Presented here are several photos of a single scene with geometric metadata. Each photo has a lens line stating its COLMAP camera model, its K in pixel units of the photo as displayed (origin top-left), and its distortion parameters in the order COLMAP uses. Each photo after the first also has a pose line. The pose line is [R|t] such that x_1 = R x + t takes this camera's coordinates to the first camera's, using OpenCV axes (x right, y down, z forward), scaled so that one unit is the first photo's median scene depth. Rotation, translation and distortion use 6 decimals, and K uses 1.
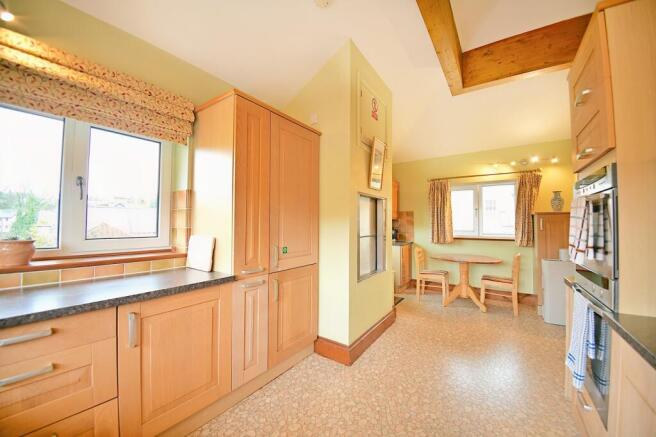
lens RADIAL K [[249.6, 0, 330.6], [0, 249.6, 213.9], [0, 0, 1]] dist [0.018612, -0.000022]
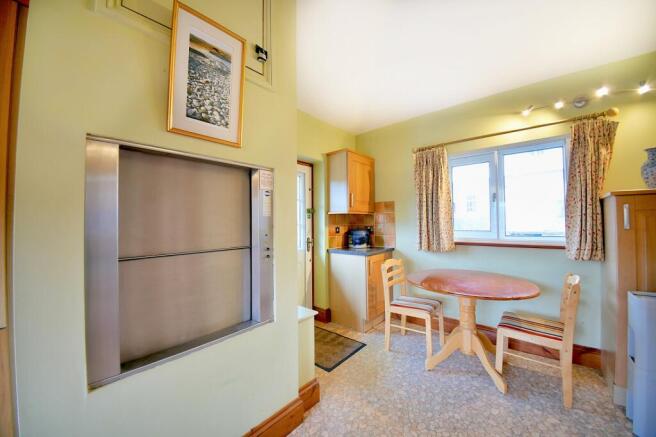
lens RADIAL K [[238.0, 0, 329.7], [0, 238.0, 216.4], [0, 0, 1]] dist [-0.023625, 0.000100]
pose [[0.991988, -0.020301, -0.124686, 0.261115], [0.022379, 0.999633, 0.015289, 0.017376], [0.124330, -0.017956, 0.992078, 0.394880]]
